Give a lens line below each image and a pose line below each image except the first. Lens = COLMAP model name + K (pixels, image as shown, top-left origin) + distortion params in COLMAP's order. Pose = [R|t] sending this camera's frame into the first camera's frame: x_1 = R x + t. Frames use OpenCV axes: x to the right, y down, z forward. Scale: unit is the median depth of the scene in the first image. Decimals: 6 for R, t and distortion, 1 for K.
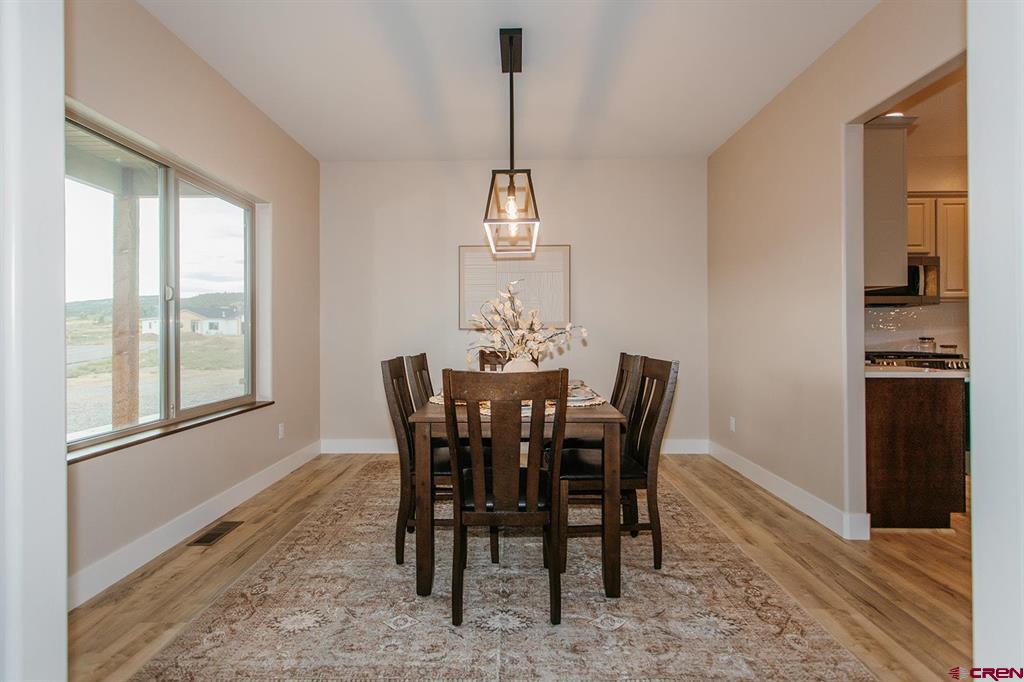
lens RADIAL K [[489.0, 0, 501.1], [0, 489.0, 334.8], [0, 0, 1]] dist [0.004031, -0.000180]
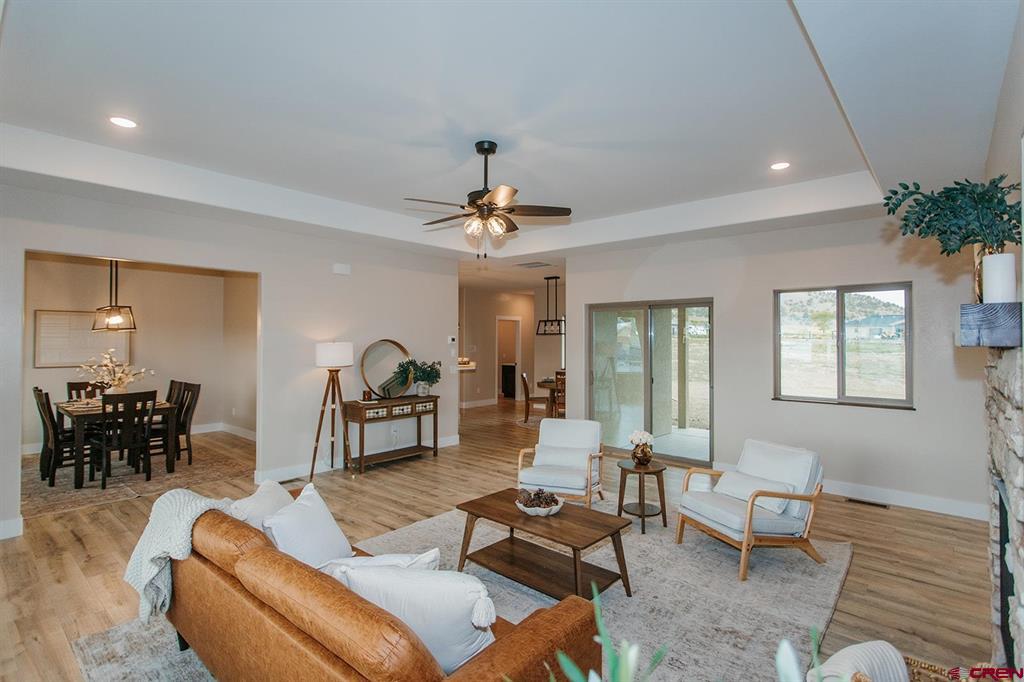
lens RADIAL K [[489.0, 0, 512.2], [0, 489.0, 336.7], [0, 0, 1]] dist [0.004031, -0.000180]
pose [[0.635852, 0.015849, 0.771649, -0.507033], [-0.002695, 0.999829, -0.018315, -0.130981], [-0.771807, 0.009566, 0.635785, -1.649912]]
